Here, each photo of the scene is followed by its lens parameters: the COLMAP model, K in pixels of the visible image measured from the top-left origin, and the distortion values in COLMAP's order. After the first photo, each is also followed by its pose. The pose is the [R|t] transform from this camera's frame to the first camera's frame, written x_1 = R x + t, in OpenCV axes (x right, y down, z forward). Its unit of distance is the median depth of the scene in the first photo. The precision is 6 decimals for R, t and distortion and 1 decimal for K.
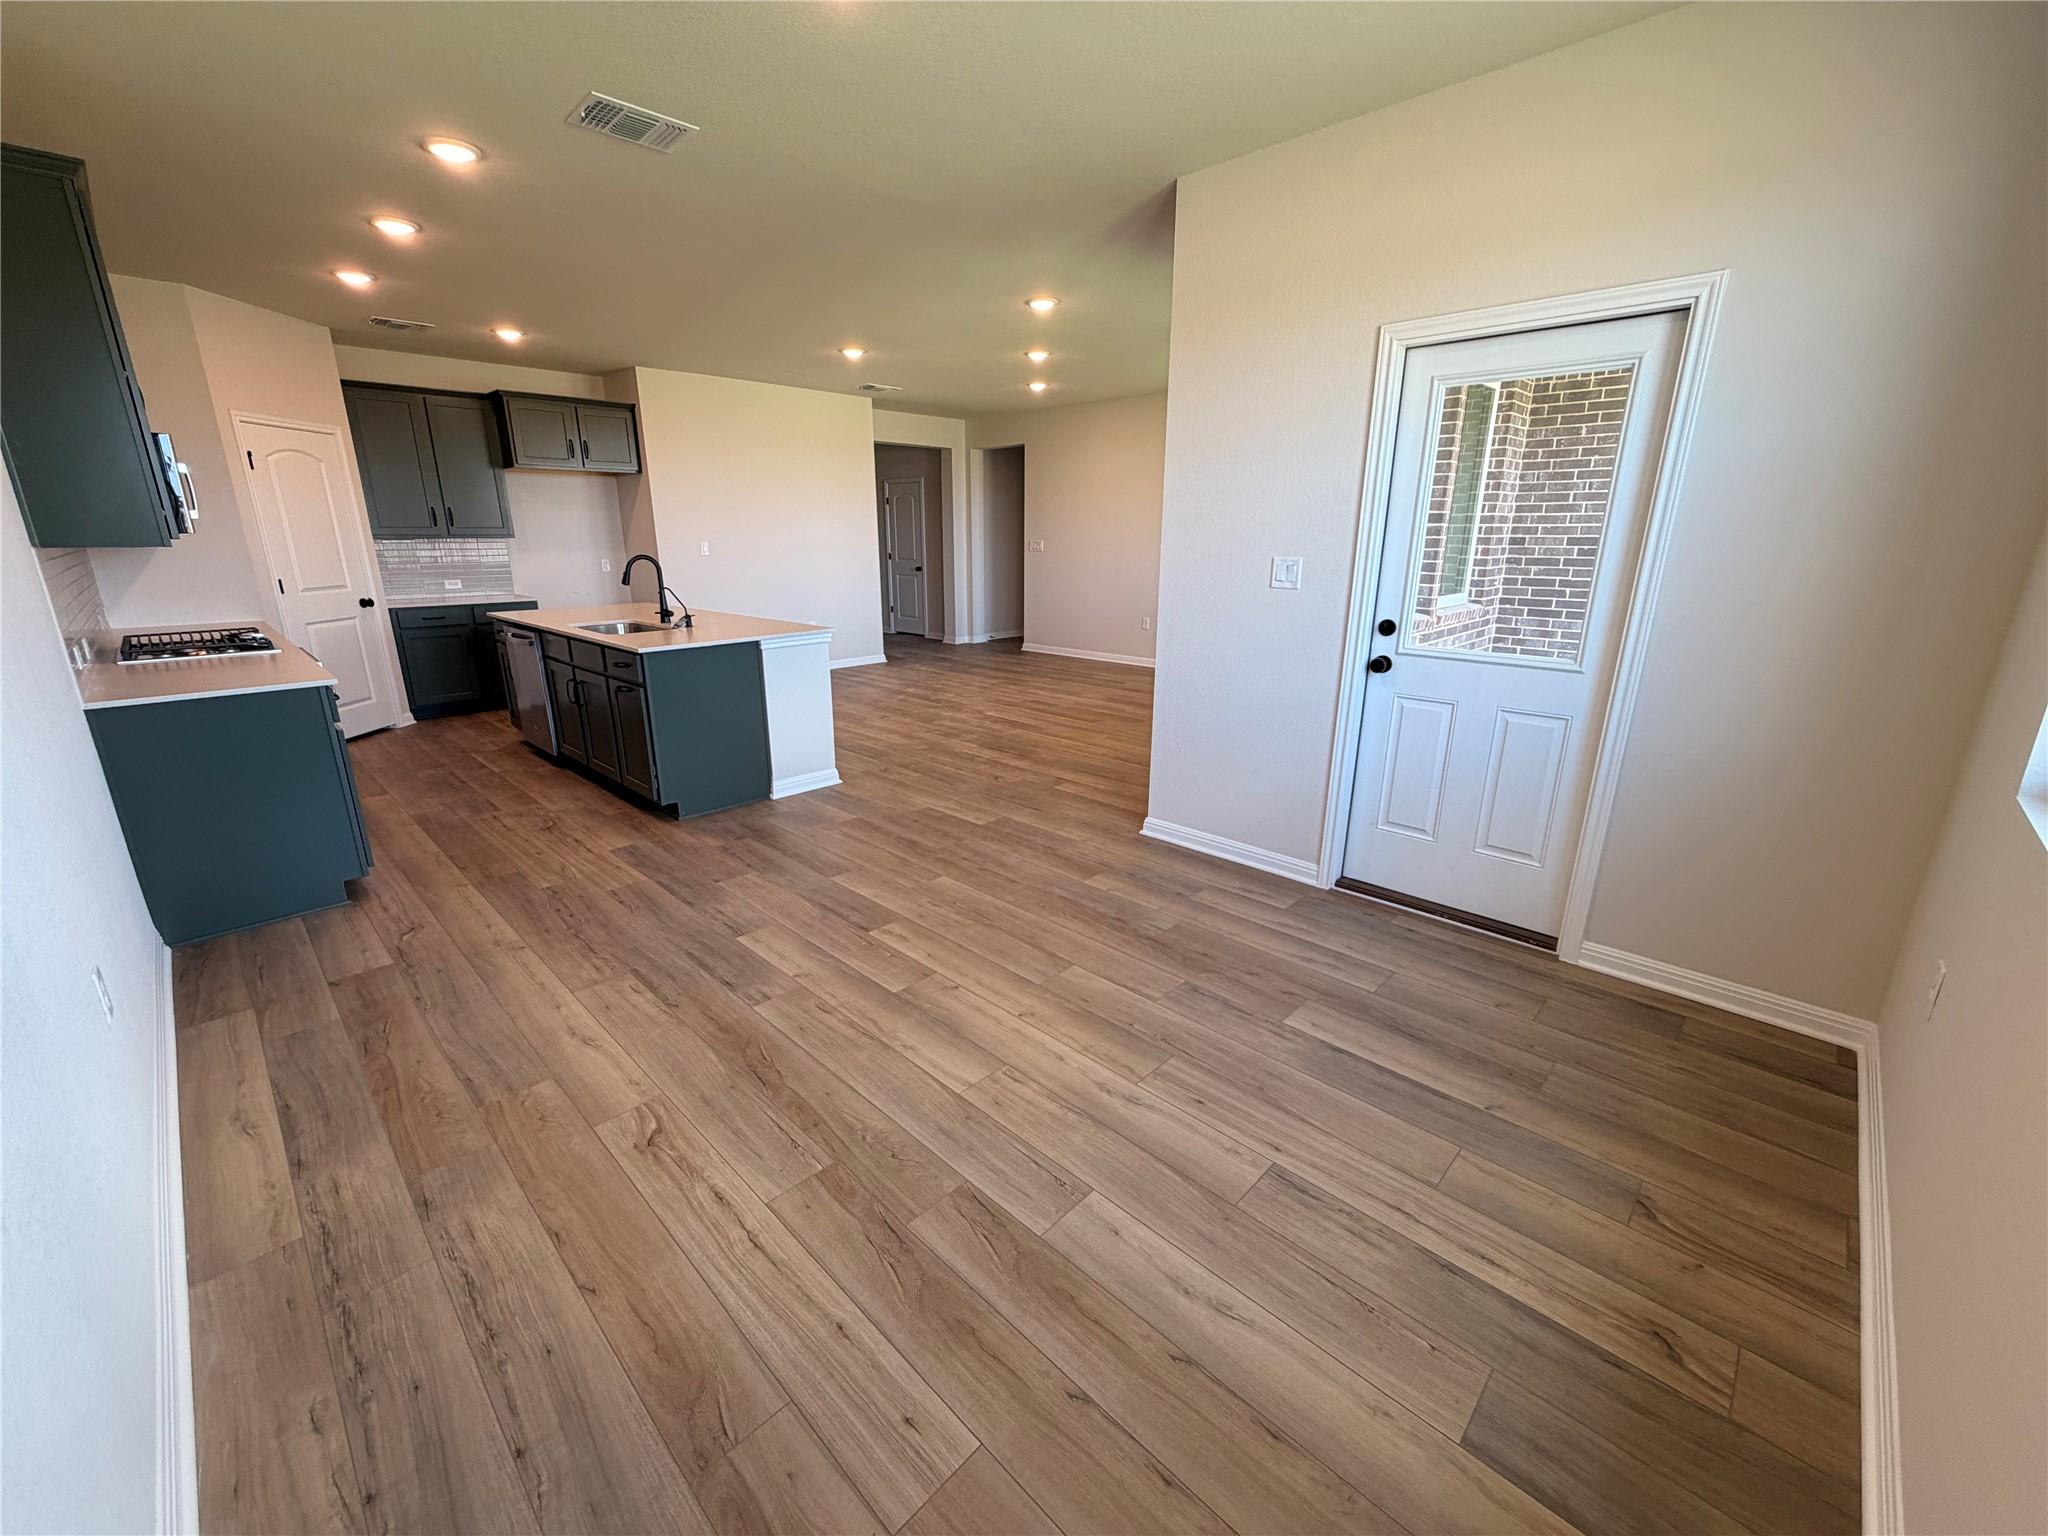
lens RADIAL K [[819.0, 0, 1017.3], [0, 819.0, 769.5], [0, 0, 1]] dist [-0.000661, -0.000246]
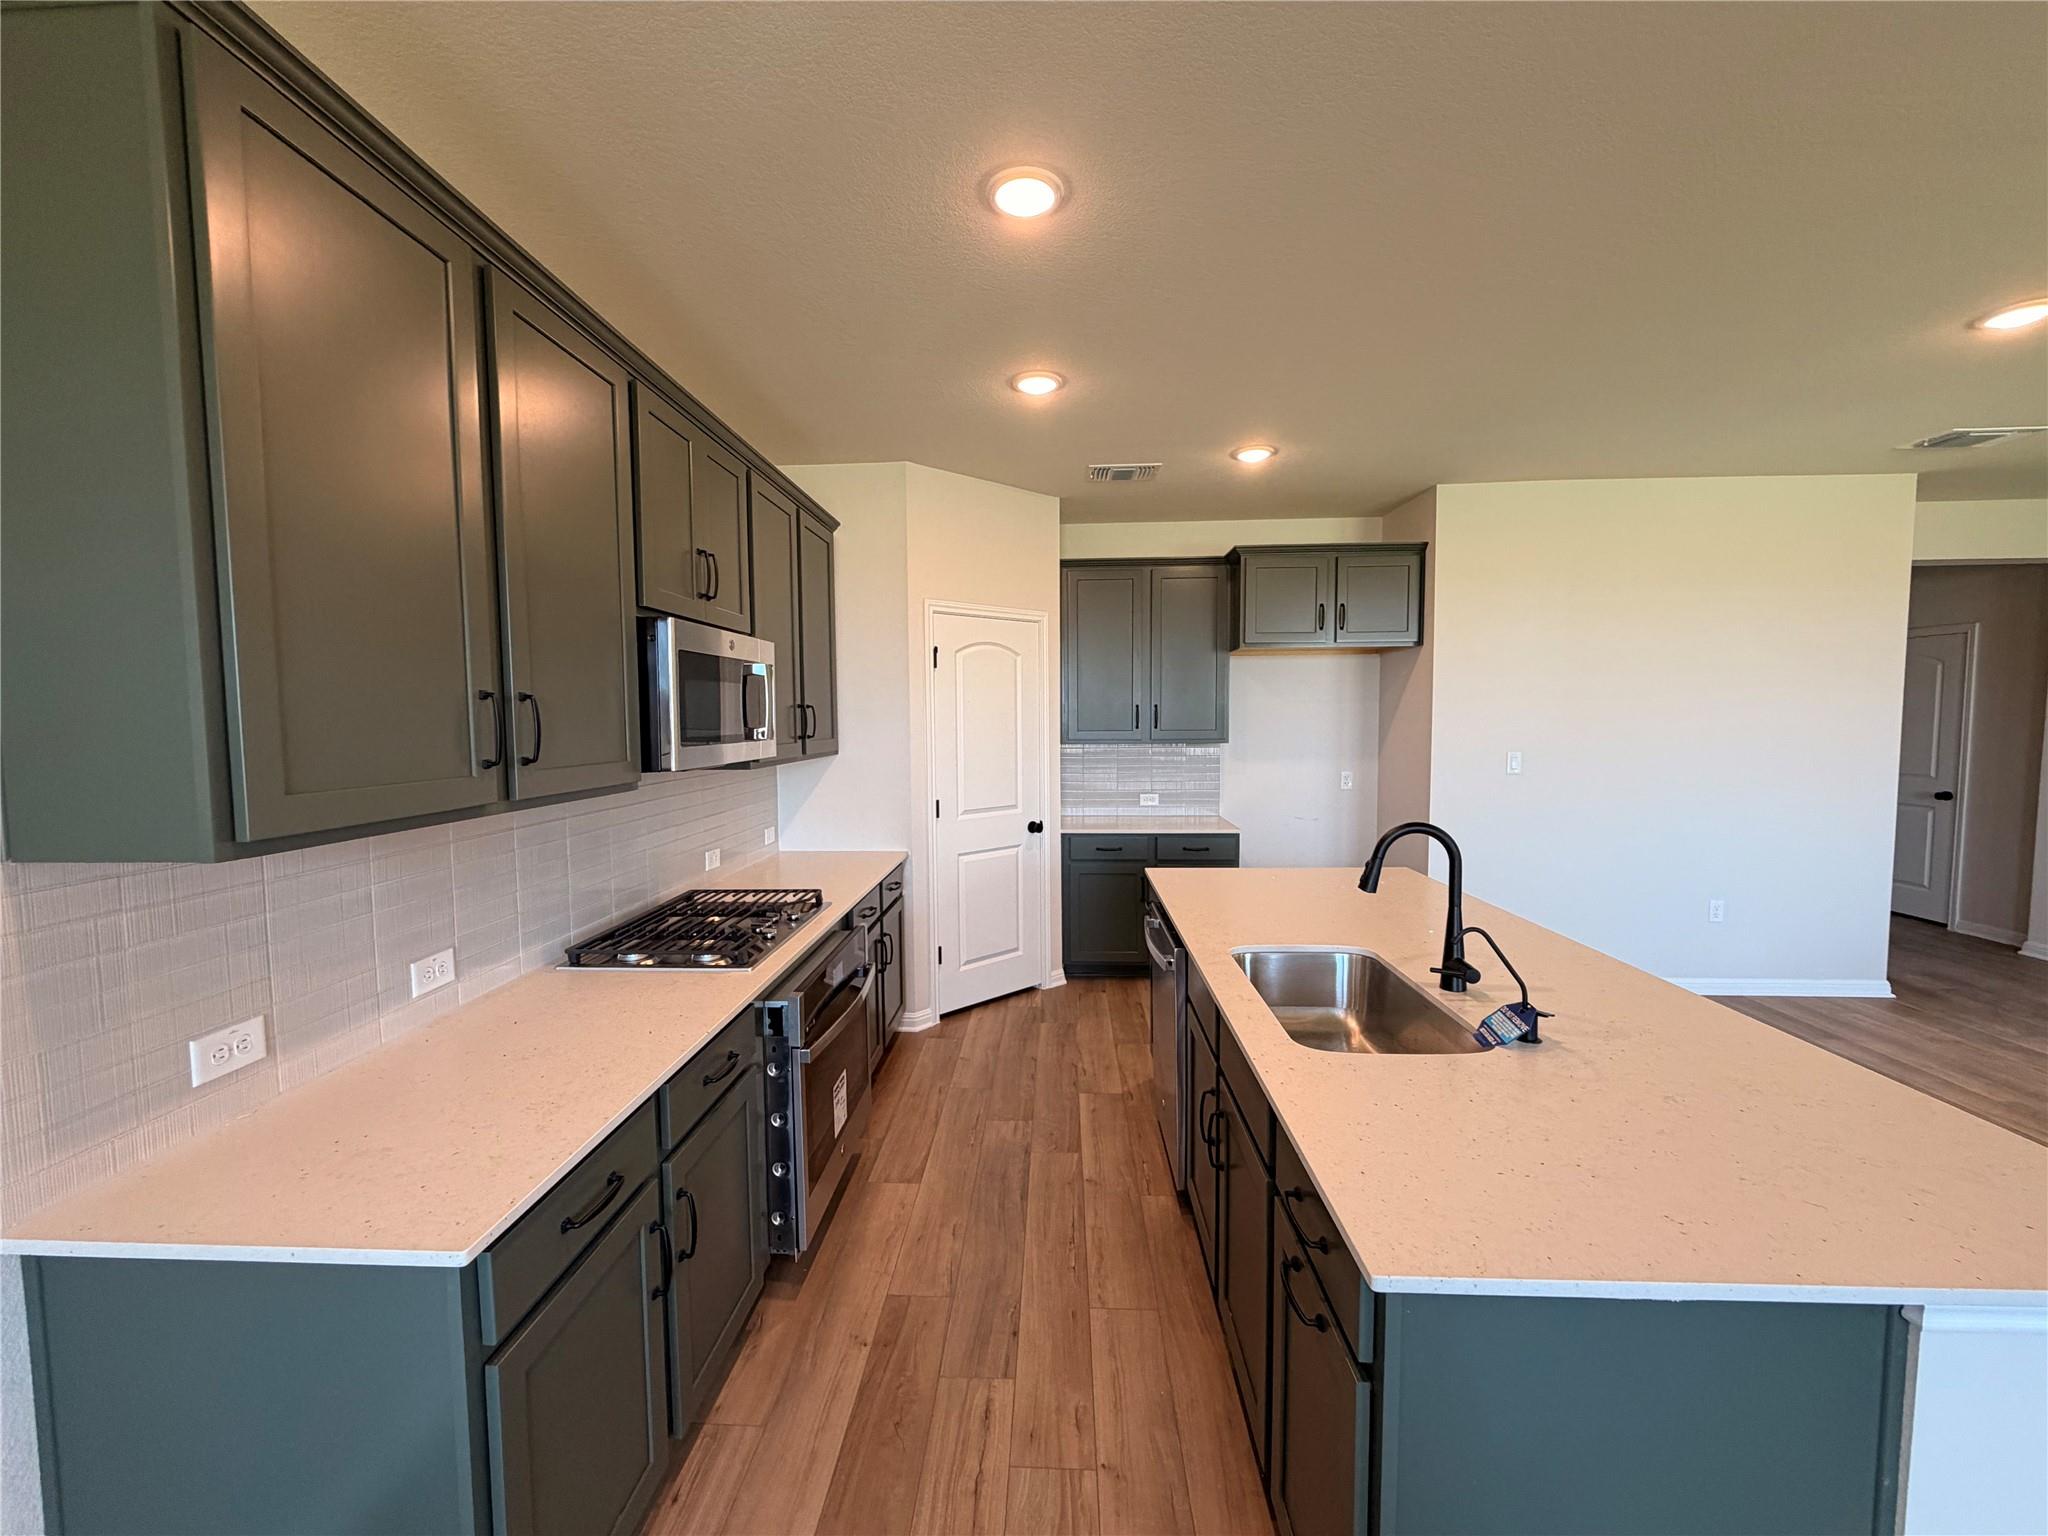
lens RADIAL K [[819.0, 0, 1017.3], [0, 819.0, 769.5], [0, 0, 1]] dist [-0.000661, -0.000246]
pose [[0.661425, 0.044410, -0.748696, -0.433509], [-0.200508, 0.972382, -0.119458, -0.301637], [0.722713, 0.229132, 0.652062, 0.884988]]
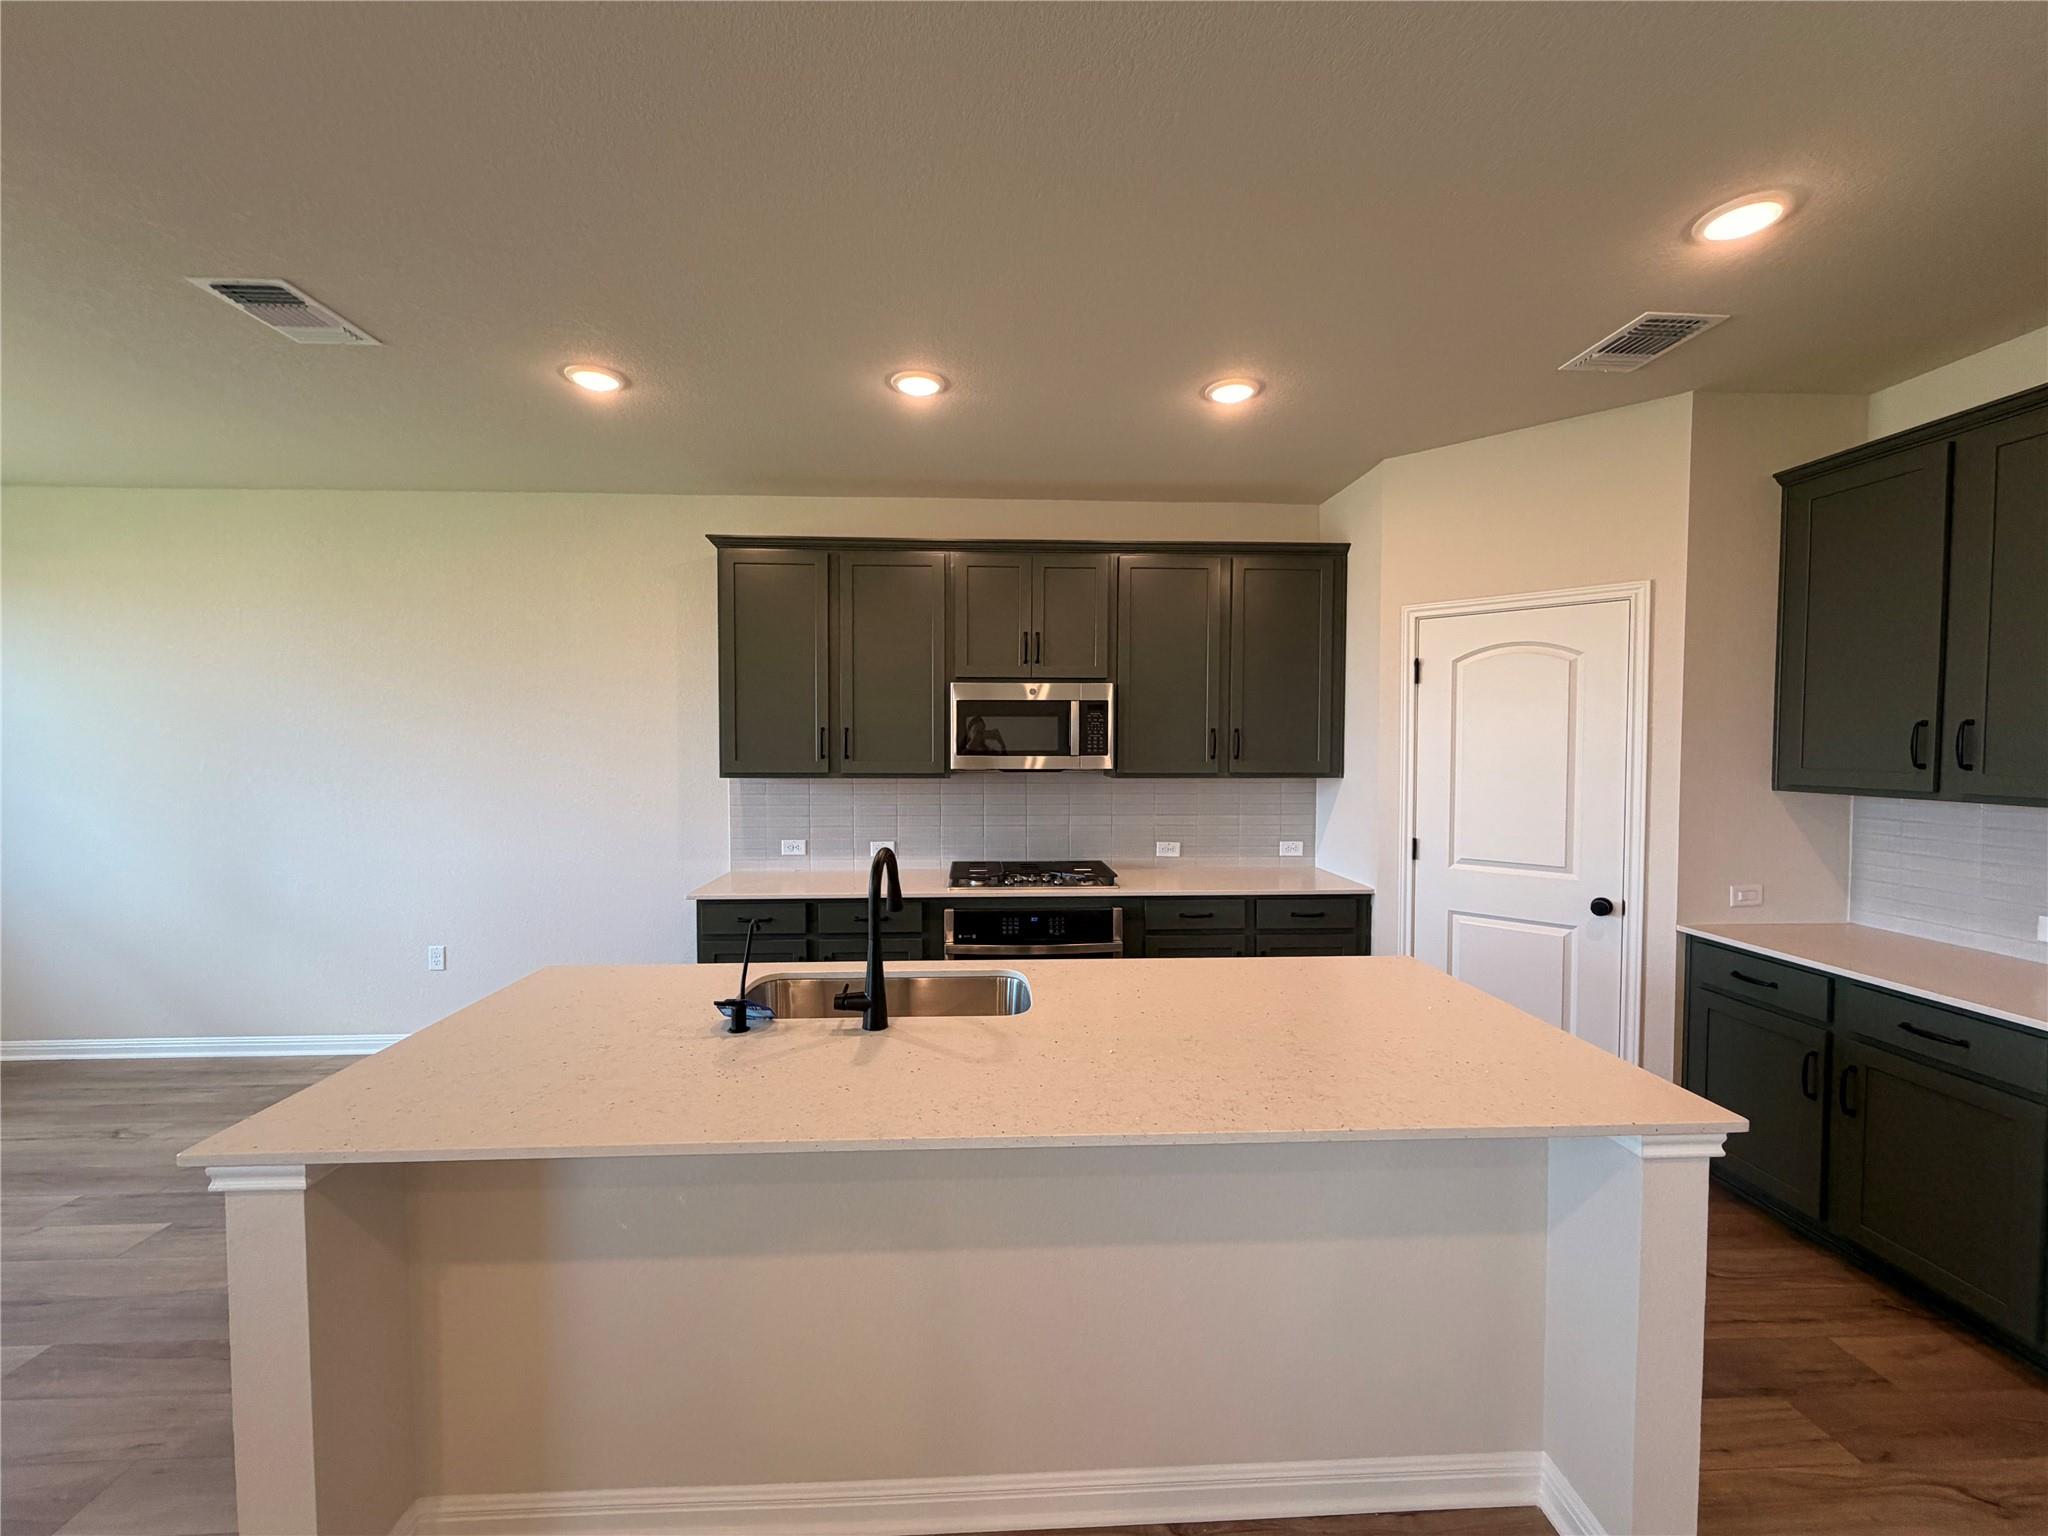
lens RADIAL K [[819.7, 0, 1017.6], [0, 819.7, 770.5], [0, 0, 1]] dist [0.004304, 0.000038]
pose [[-0.682318, 0.025483, -0.730611, -0.312823], [-0.204286, 0.952933, 0.224021, -0.612022], [0.701933, 0.302107, -0.644998, 1.966941]]
